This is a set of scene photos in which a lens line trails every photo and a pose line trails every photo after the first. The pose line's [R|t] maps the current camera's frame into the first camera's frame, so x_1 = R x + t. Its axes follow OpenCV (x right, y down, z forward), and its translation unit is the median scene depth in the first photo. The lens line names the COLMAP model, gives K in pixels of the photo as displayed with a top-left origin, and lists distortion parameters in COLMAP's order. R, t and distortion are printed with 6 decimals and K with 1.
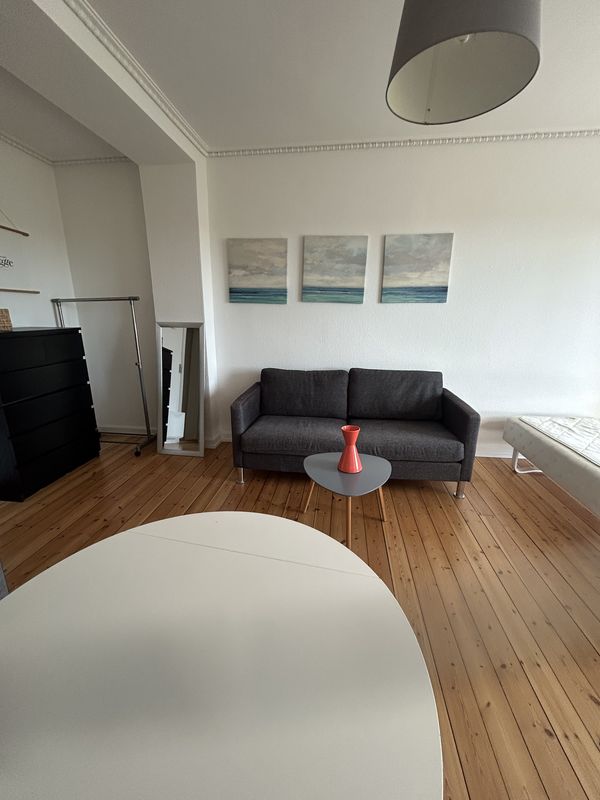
lens RADIAL K [[324.9, 0, 299.7], [0, 324.9, 402.5], [0, 0, 1]] dist [-0.005651, 0.003340]
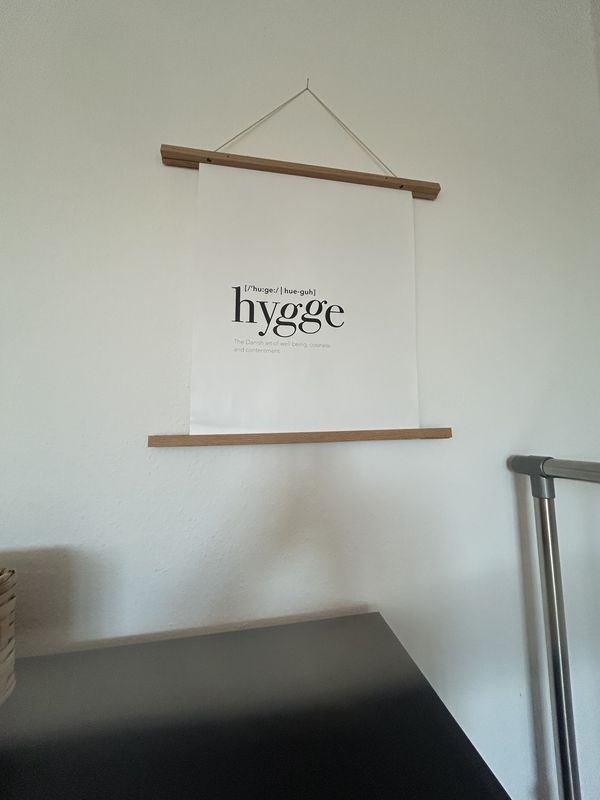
lens RADIAL K [[324.9, 0, 301.1], [0, 324.9, 400.5], [0, 0, 1]] dist [-0.005651, 0.003340]
pose [[0.261932, -0.094926, -0.960407, -0.649970], [-0.228234, 0.960829, -0.157214, -0.313550], [0.937711, 0.260376, 0.230007, 0.884406]]
